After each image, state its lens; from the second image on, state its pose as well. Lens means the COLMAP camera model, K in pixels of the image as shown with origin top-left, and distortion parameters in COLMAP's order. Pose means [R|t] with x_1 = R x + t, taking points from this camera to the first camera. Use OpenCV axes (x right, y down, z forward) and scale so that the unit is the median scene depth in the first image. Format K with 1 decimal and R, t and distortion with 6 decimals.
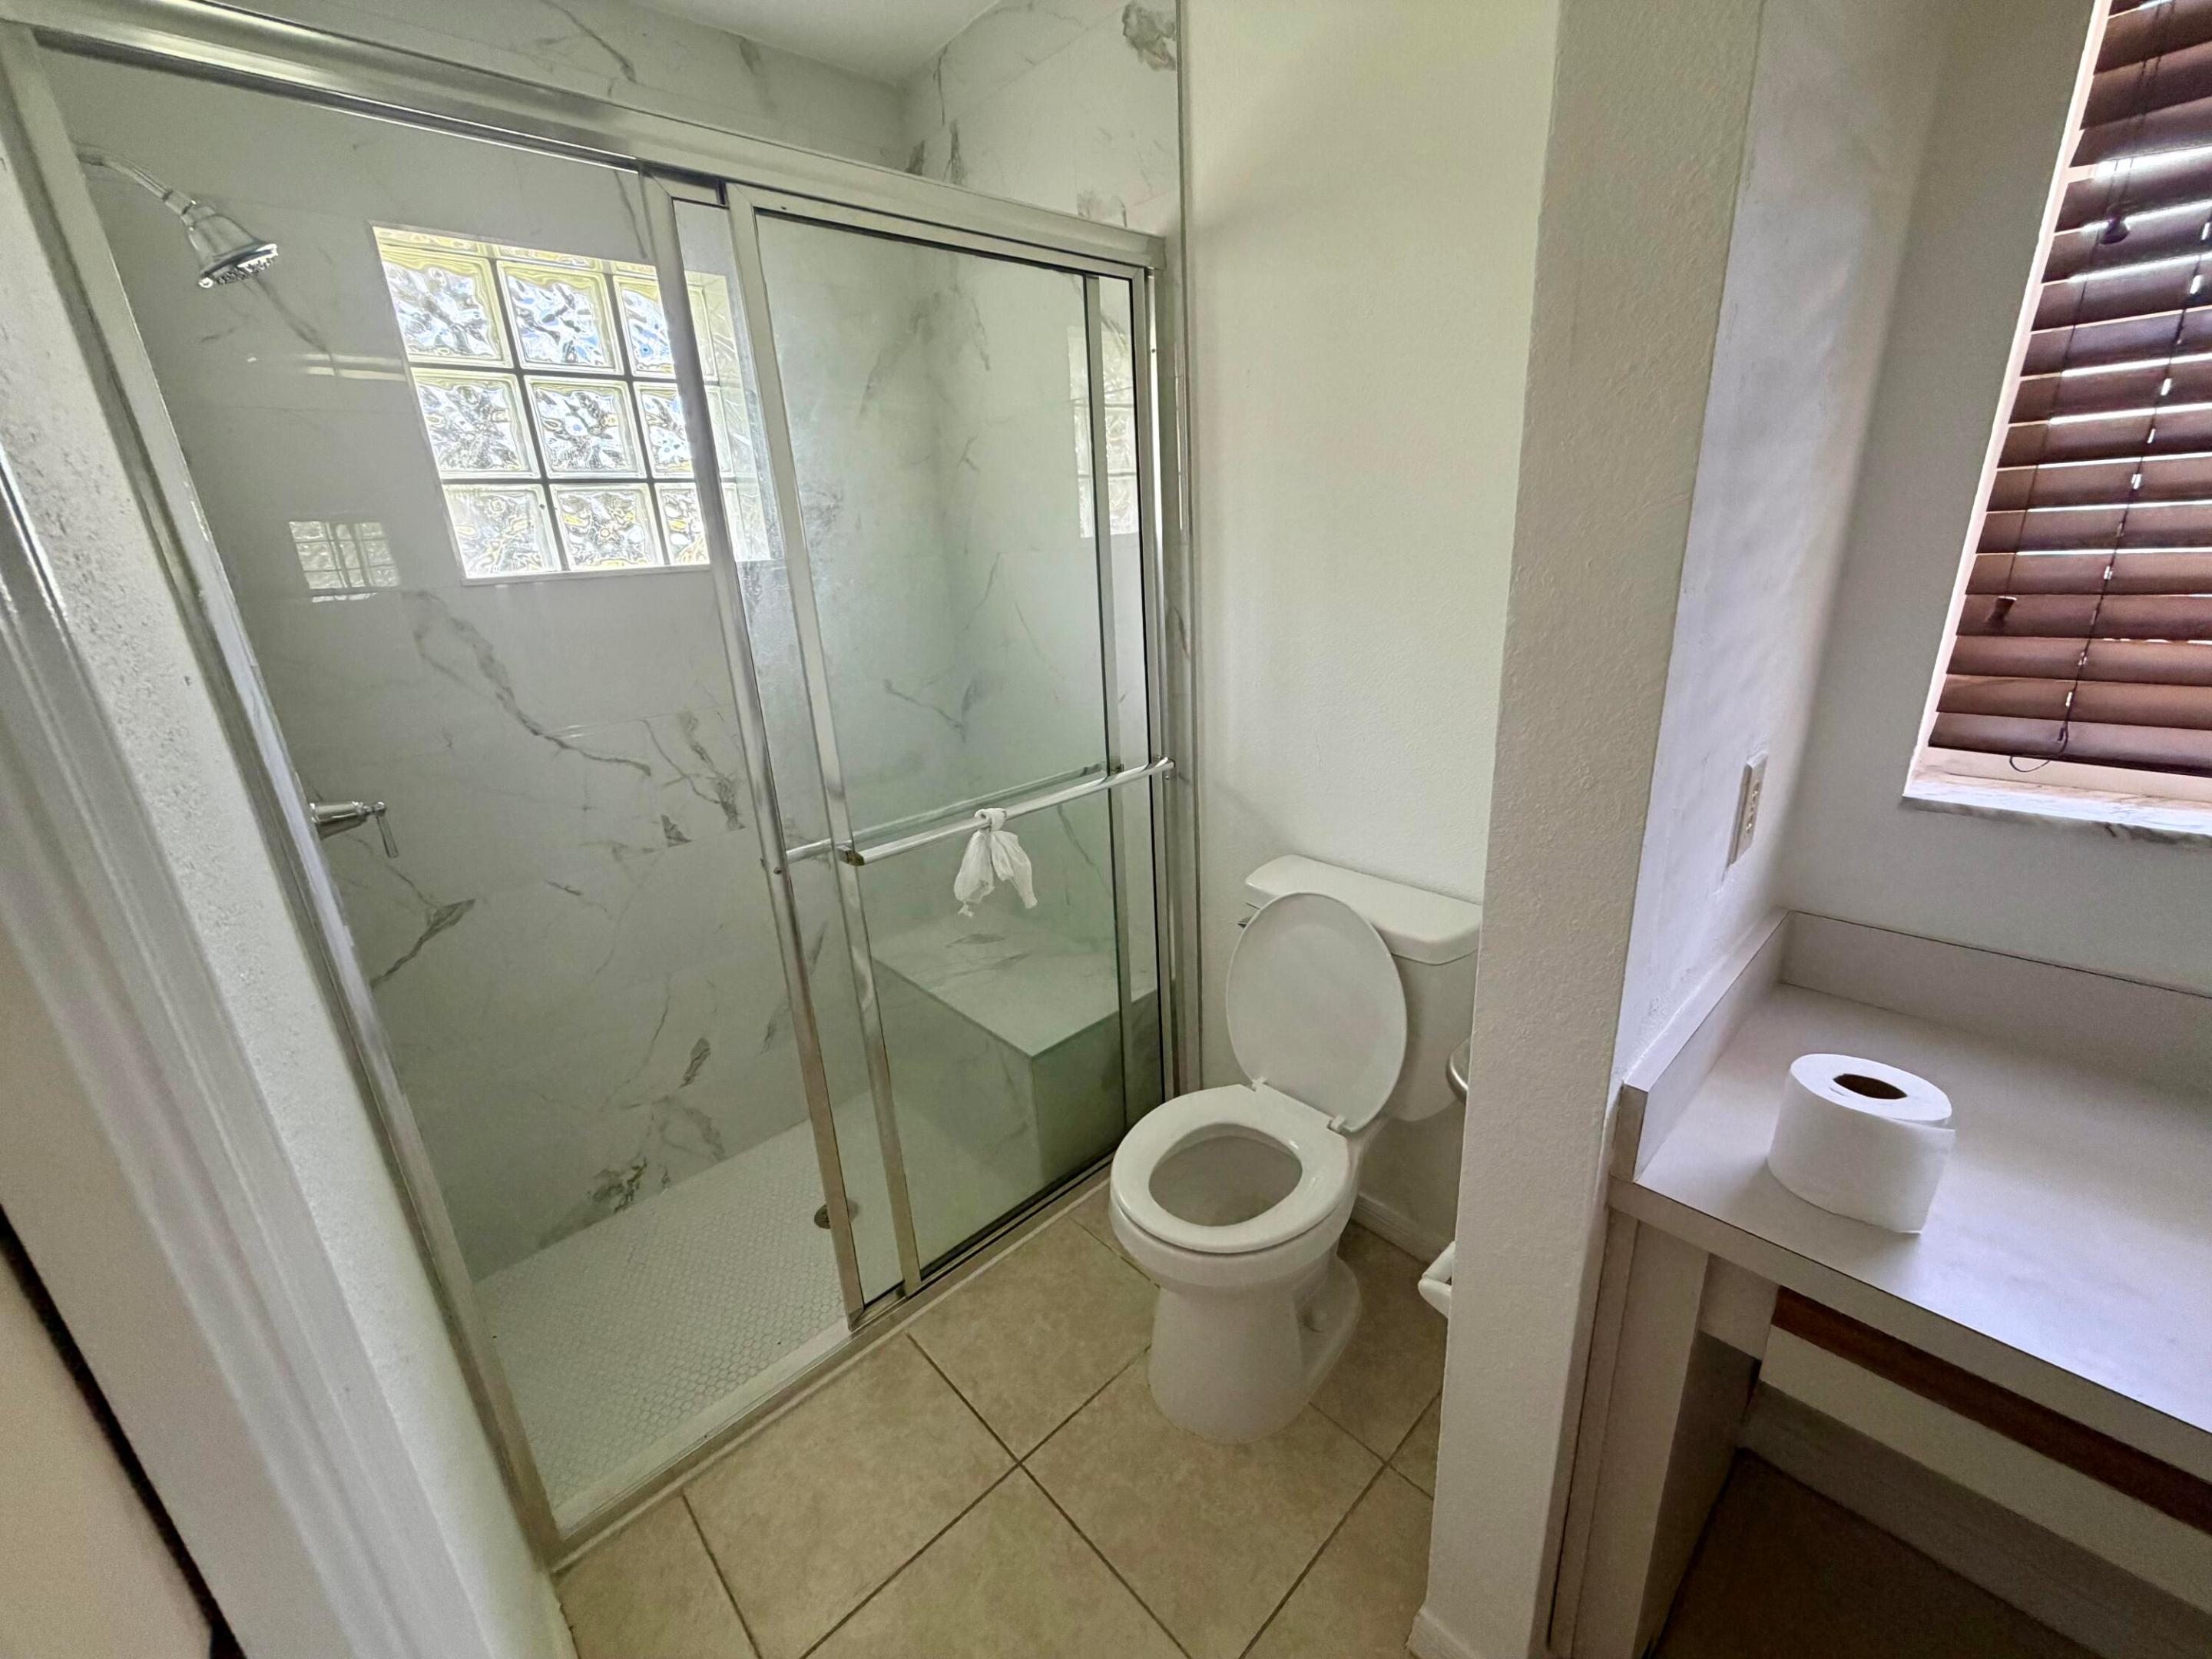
lens RADIAL K [[889.6, 0, 1099.2], [0, 889.6, 824.9], [0, 0, 1]] dist [-0.001084, -0.000164]
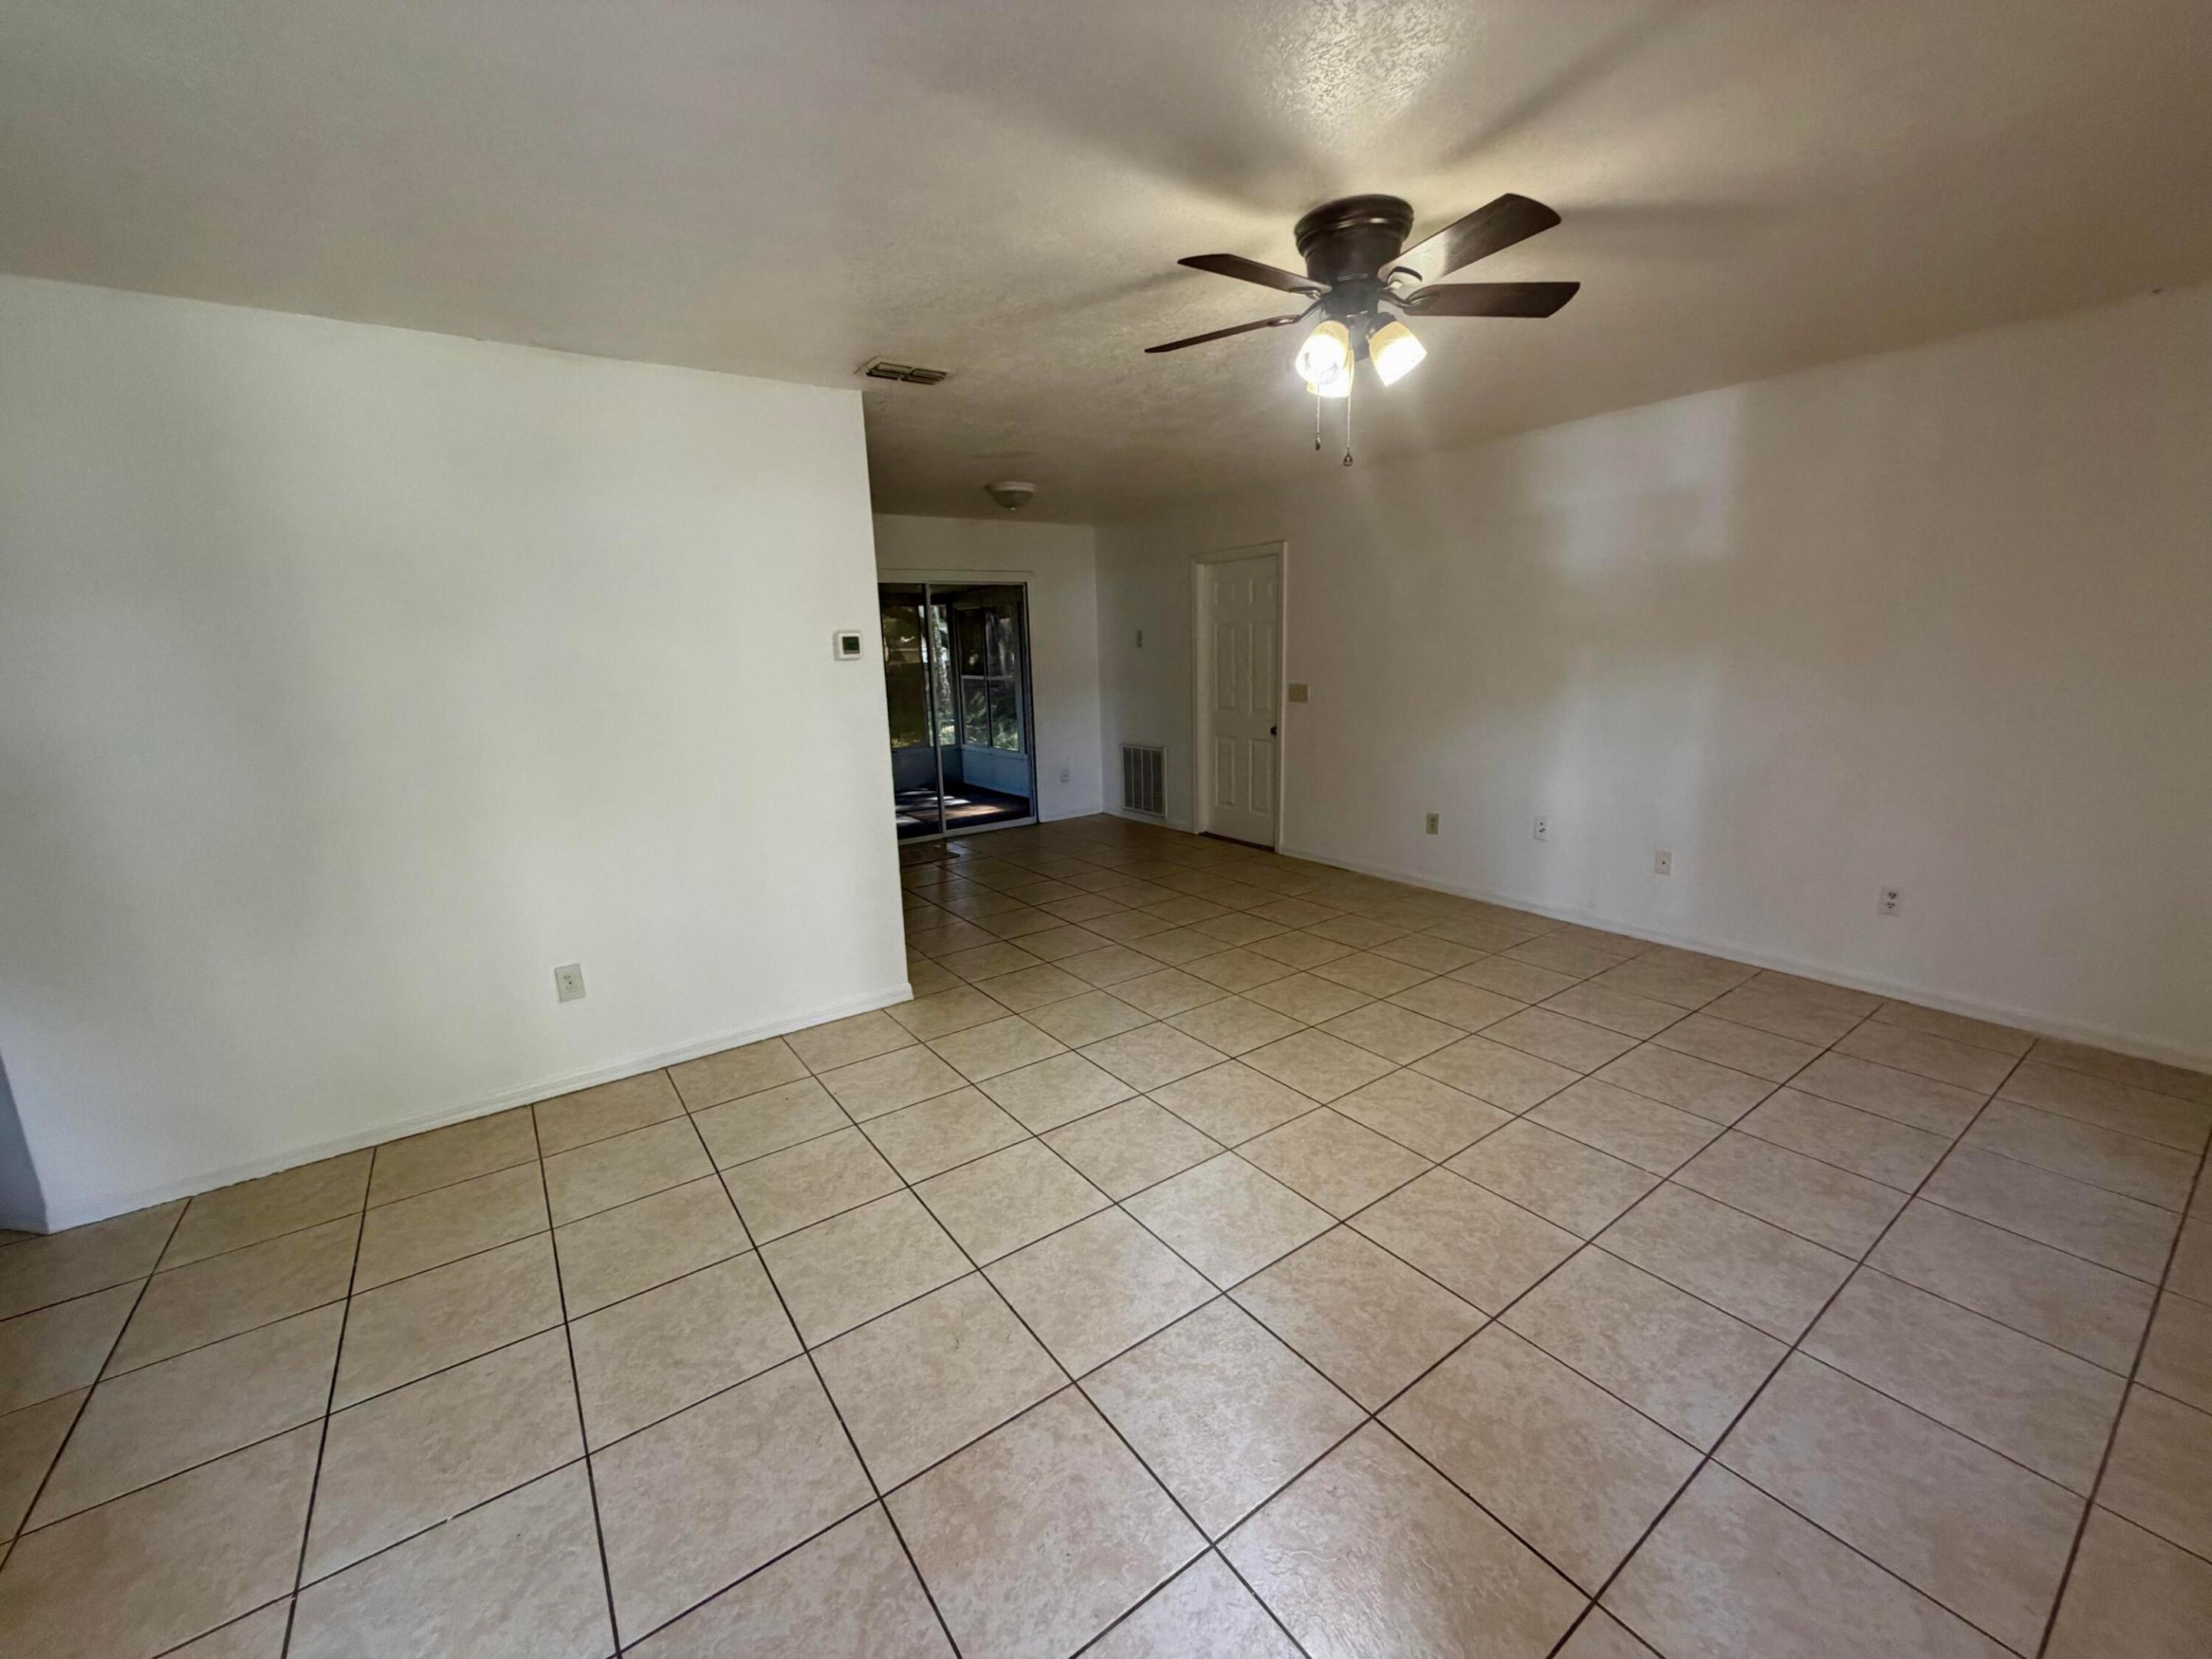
lens RADIAL K [[889.6, 0, 1114.5], [0, 889.6, 828.7], [0, 0, 1]] dist [-0.001084, -0.000164]
pose [[0.992767, 0.043511, -0.111893, -0.116195], [-0.057095, 0.990982, -0.121224, 0.041178], [0.105610, 0.126736, 0.986298, -0.099884]]
